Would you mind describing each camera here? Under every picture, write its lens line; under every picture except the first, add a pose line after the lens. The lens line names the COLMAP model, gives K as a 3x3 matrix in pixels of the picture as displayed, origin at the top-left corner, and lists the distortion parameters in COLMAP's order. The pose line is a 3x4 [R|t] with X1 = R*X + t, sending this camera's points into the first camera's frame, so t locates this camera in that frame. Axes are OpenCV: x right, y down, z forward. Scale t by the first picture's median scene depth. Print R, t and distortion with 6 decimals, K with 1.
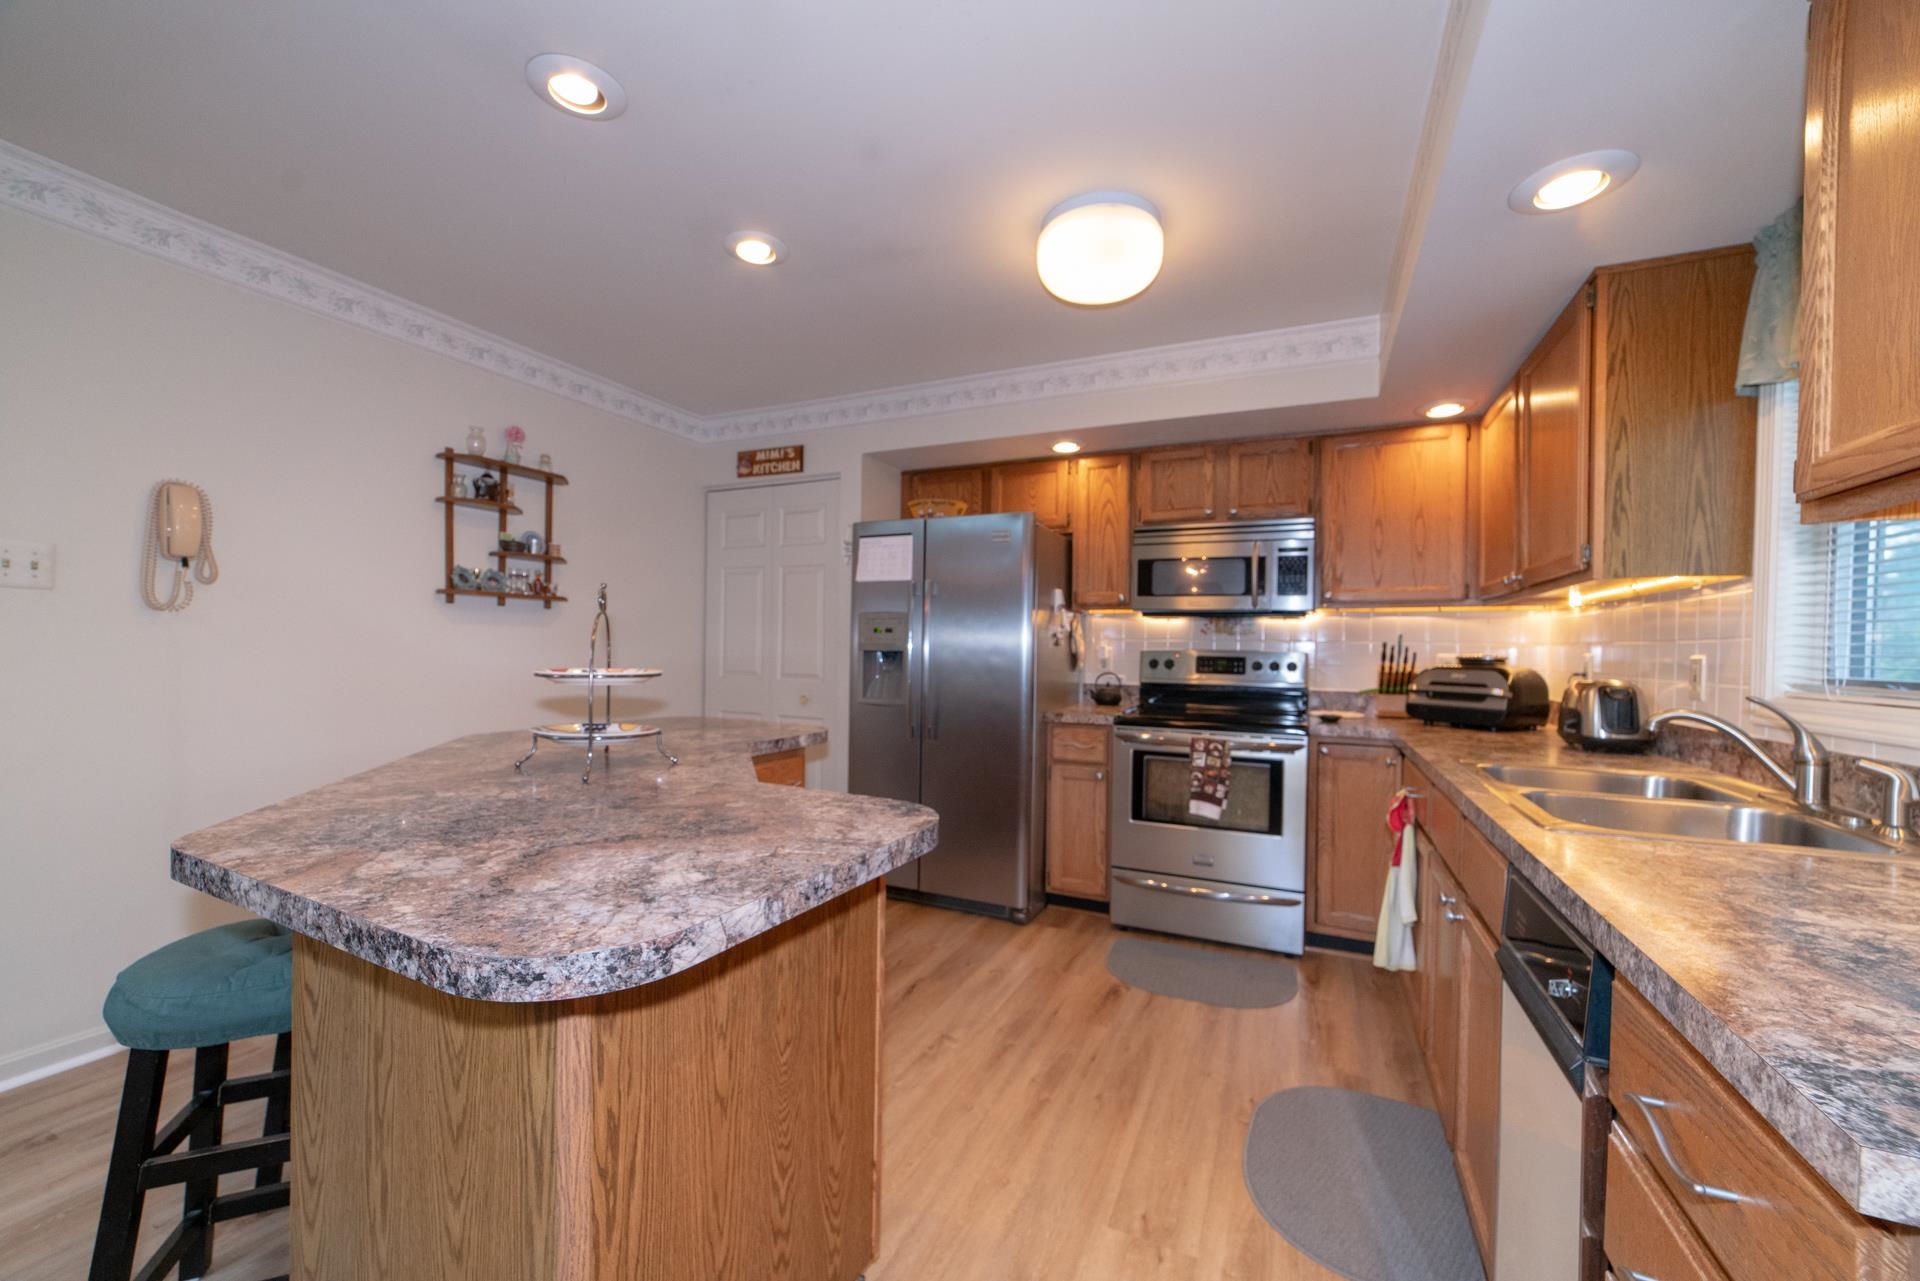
lens RADIAL K [[736.8, 0, 963.5], [0, 736.8, 652.1], [0, 0, 1]] dist [-0.024634, 0.008769]
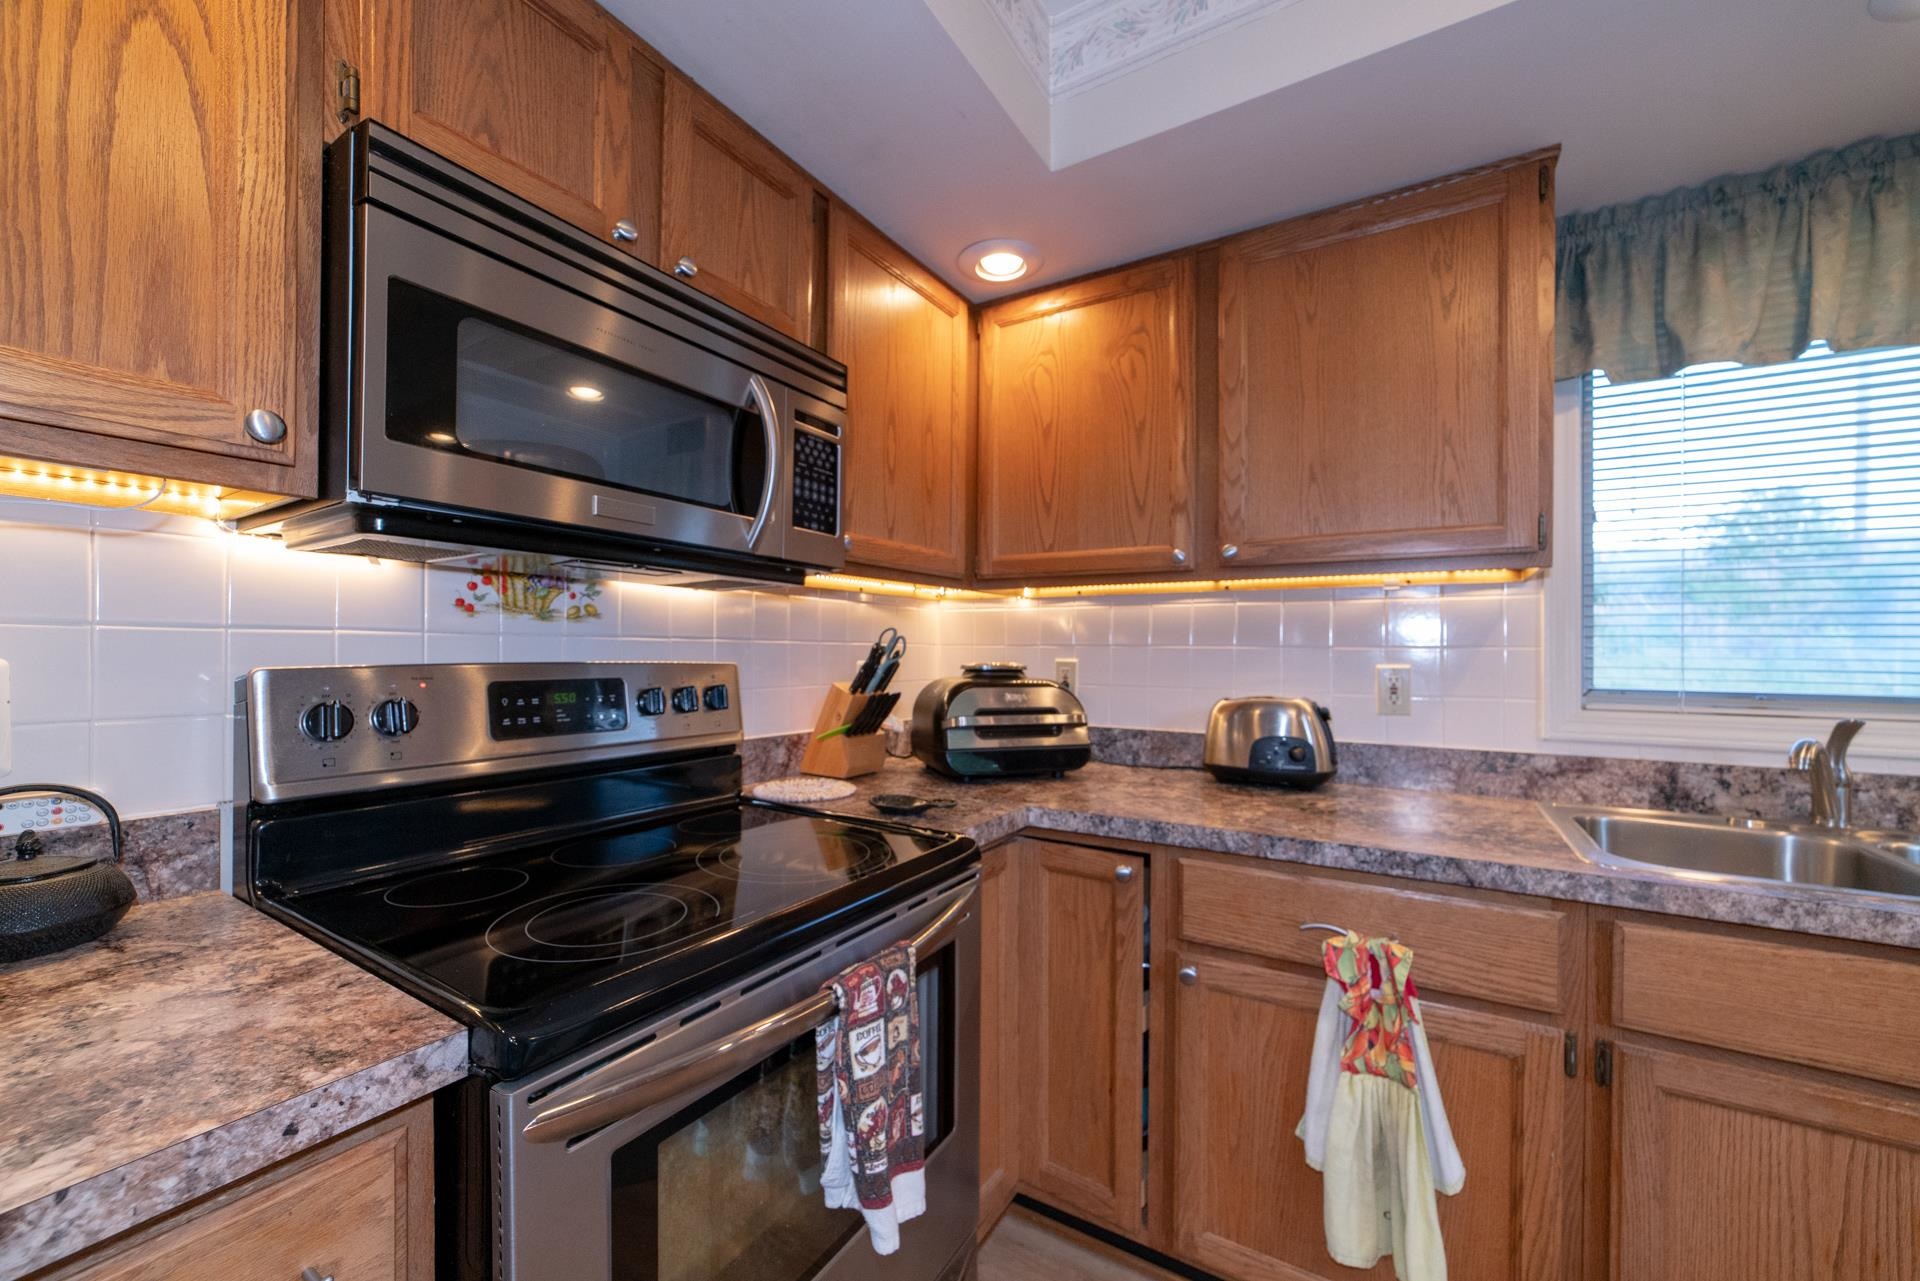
lens RADIAL K [[736.8, 0, 963.5], [0, 736.8, 652.1], [0, 0, 1]] dist [-0.024634, 0.008769]
pose [[0.108768, -0.016481, 0.993931, 0.070828], [-0.007900, 0.999817, 0.017443, -0.031840], [-0.994036, -0.009749, 0.108617, 1.618923]]
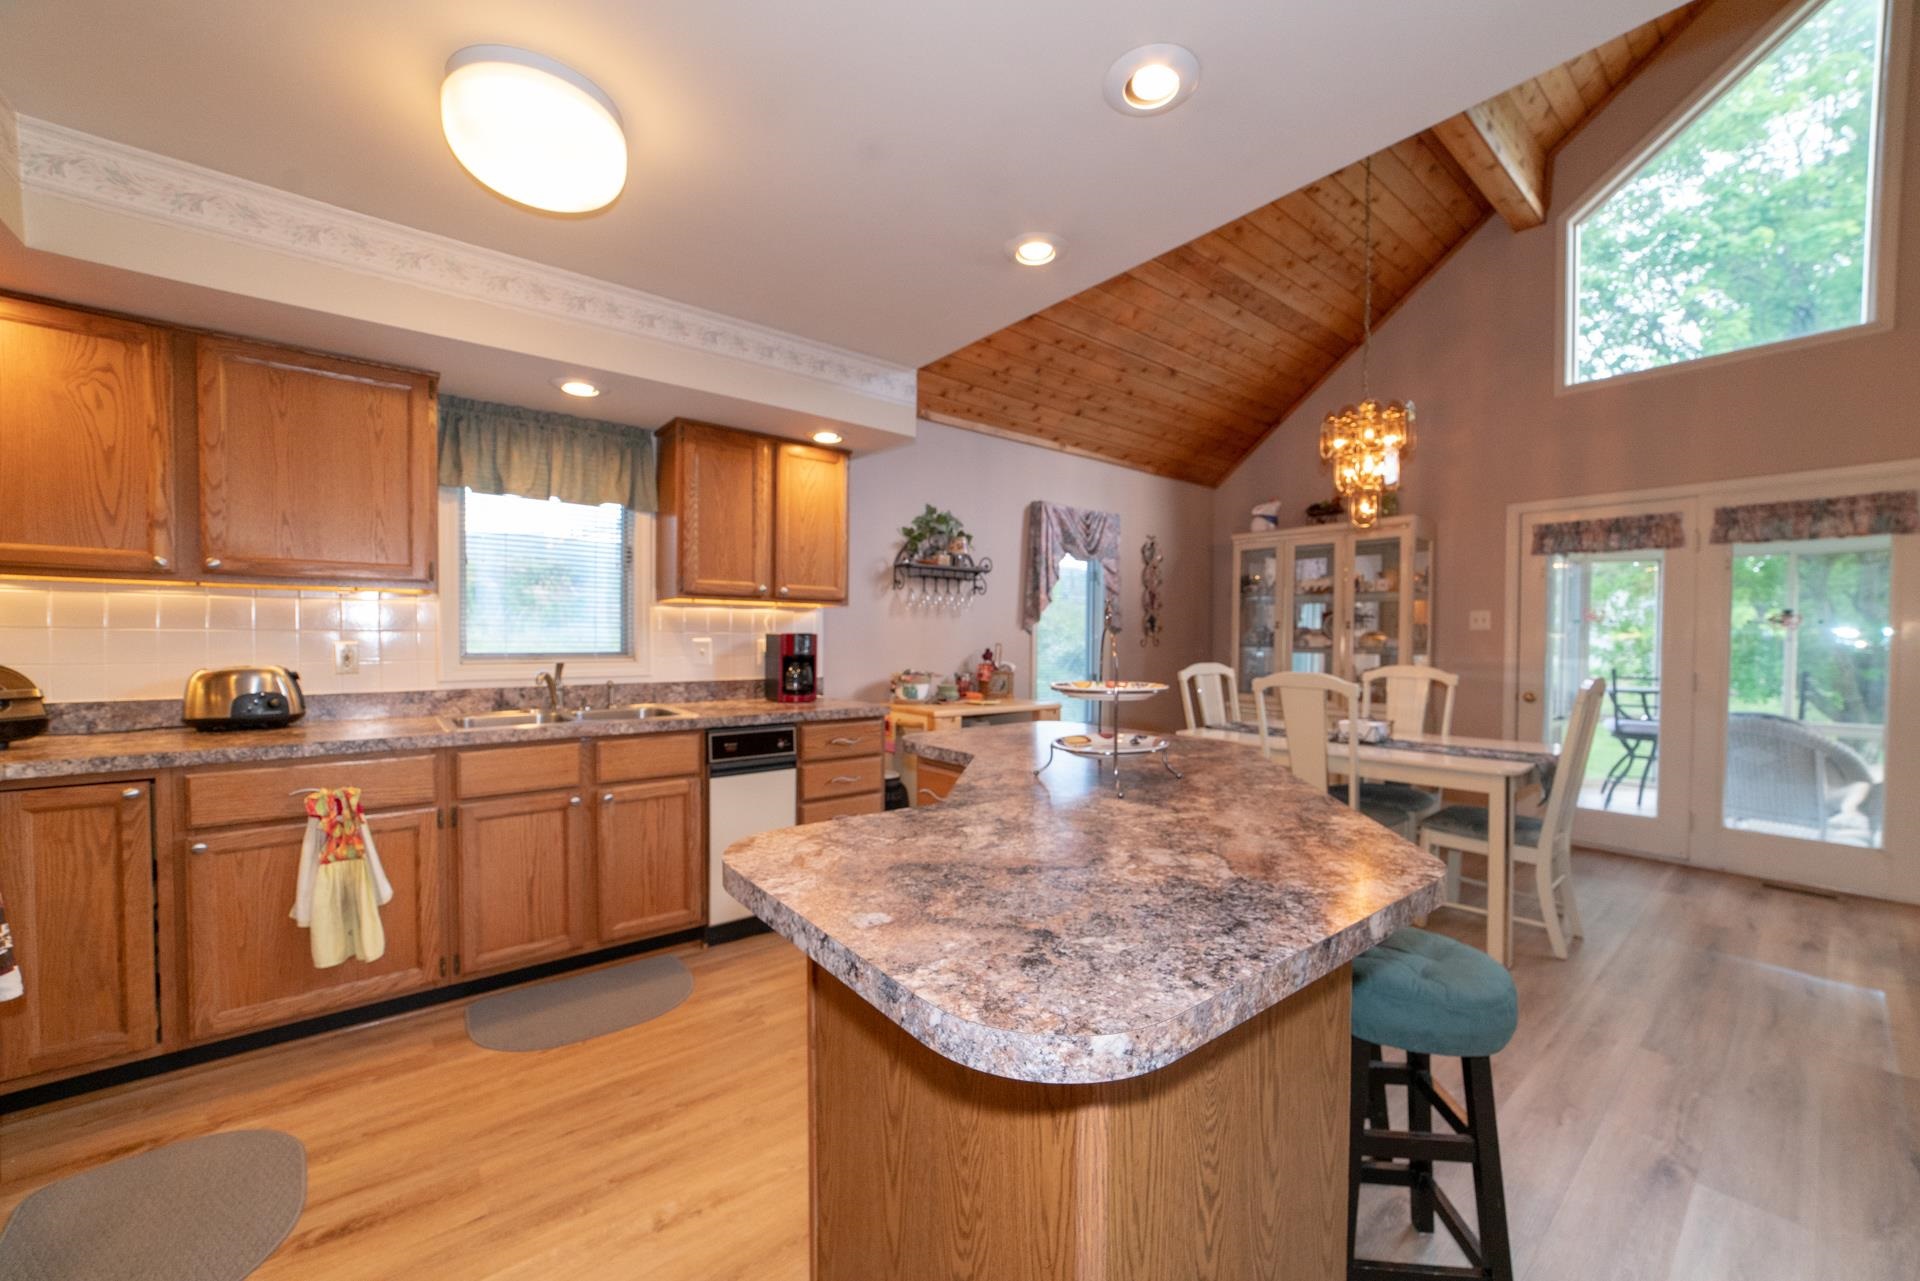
lens RADIAL K [[736.8, 0, 963.5], [0, 736.8, 652.1], [0, 0, 1]] dist [-0.024634, 0.008769]
pose [[-0.901060, -0.036180, 0.432183, -0.851618], [-0.025671, 0.999216, 0.030126, -0.064712], [-0.432934, 0.016051, -0.901283, 2.025410]]
